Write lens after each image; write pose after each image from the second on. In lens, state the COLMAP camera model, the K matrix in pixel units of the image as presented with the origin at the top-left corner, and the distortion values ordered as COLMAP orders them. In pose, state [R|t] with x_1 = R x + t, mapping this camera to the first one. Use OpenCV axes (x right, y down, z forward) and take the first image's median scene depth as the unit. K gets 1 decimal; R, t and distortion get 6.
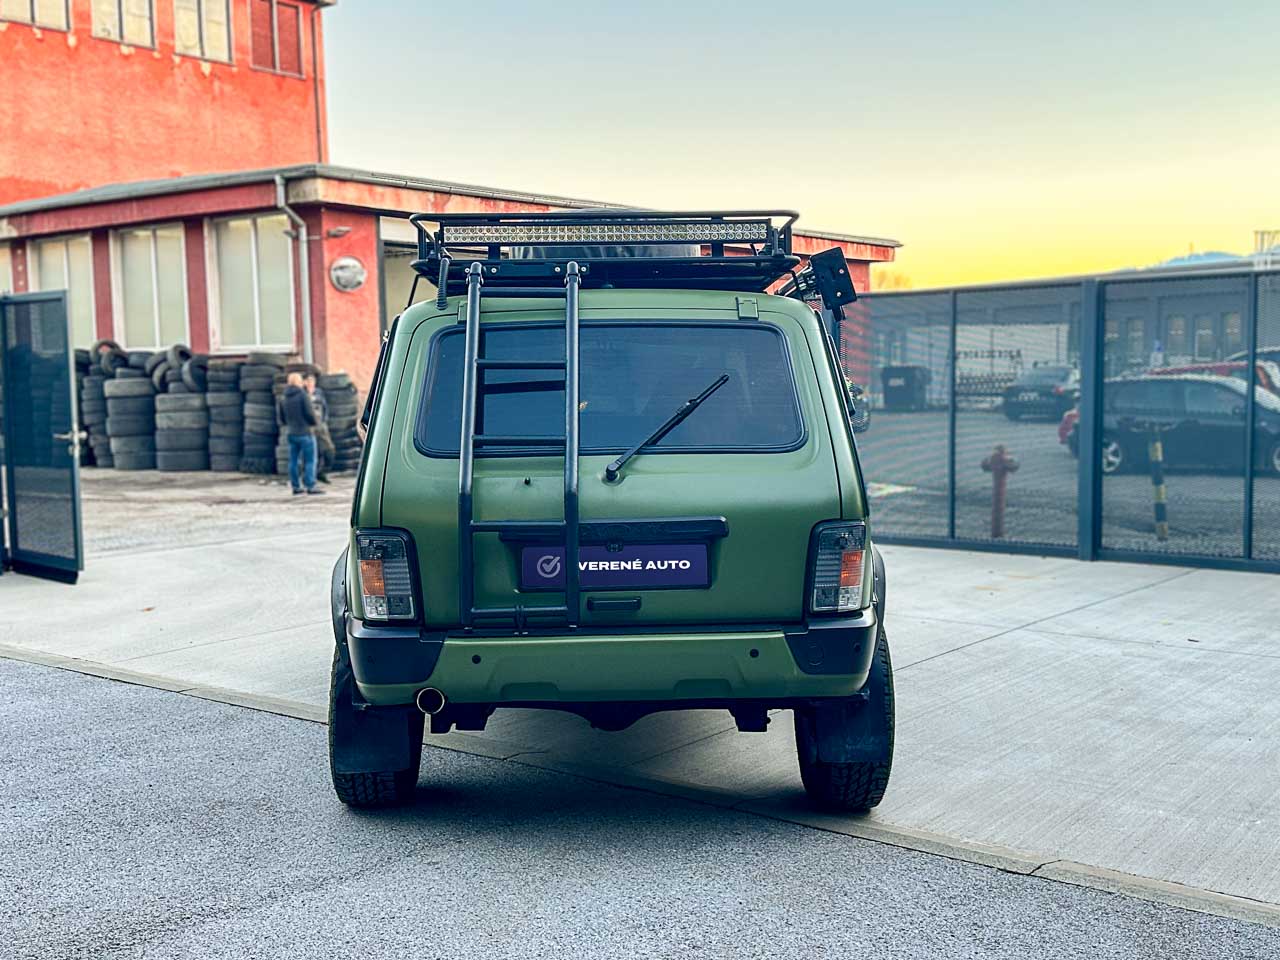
lens RADIAL K [[1389.7, 0, 637.8], [0, 1389.7, 471.0], [0, 0, 1]] dist [0.082532, 0.000000]
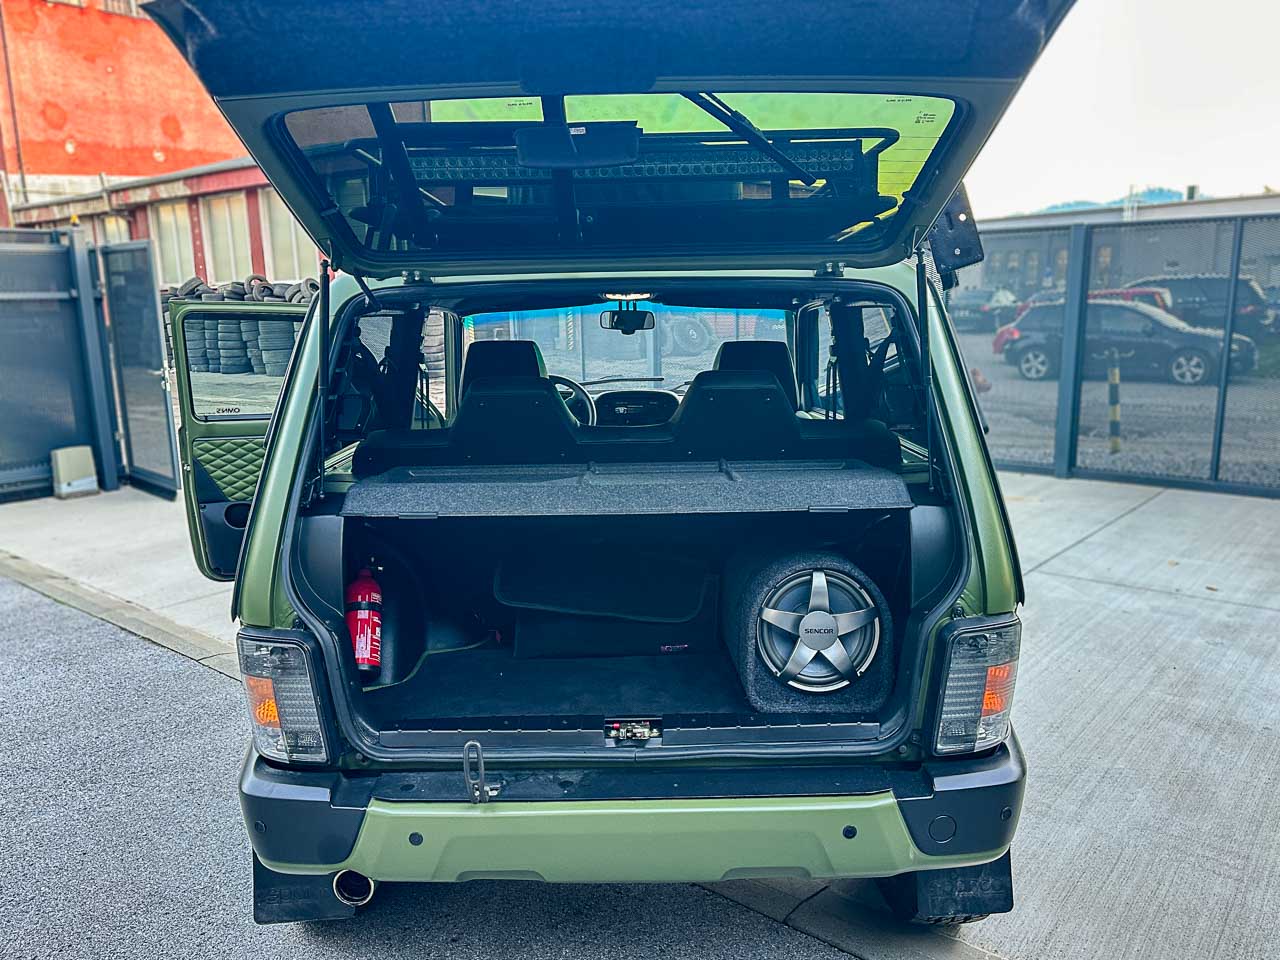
lens RADIAL K [[976.7, 0, 633.3], [0, 976.7, 482.5], [0, 0, 1]] dist [0.032574, -0.033623]
pose [[0.999523, 0.001653, -0.030829, -0.000719], [0.002121, 0.992529, 0.121987, -0.040943], [0.030801, -0.121995, 0.992053, 0.280328]]
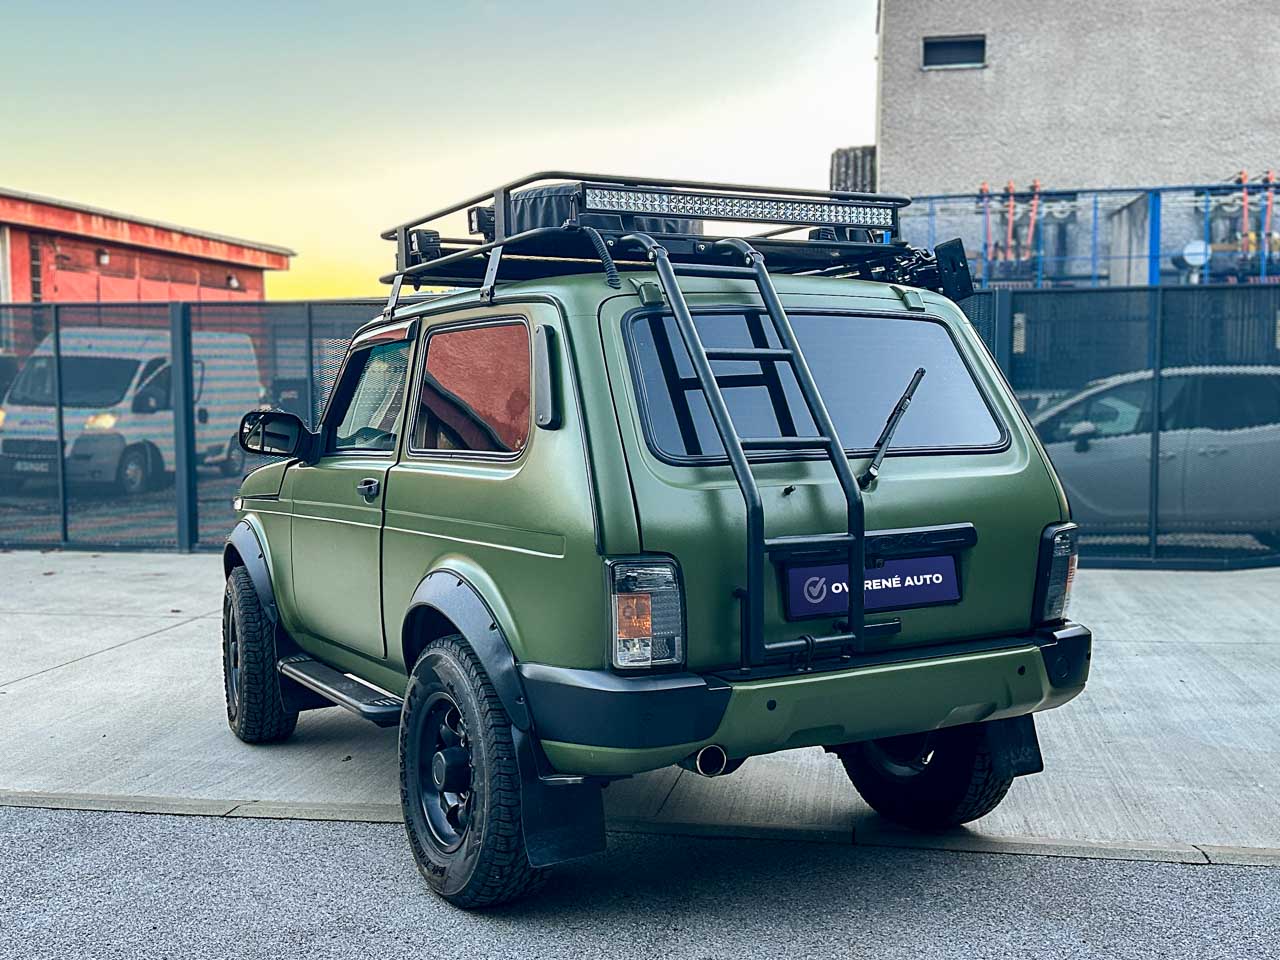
lens RADIAL K [[1389.7, 0, 647.1], [0, 1389.7, 487.7], [0, 0, 1]] dist [0.082532, 0.000000]
pose [[0.884781, -0.026876, 0.465231, -0.277354], [0.026379, 0.999623, 0.007579, -0.001689], [-0.465260, 0.005567, 0.885157, 0.144094]]
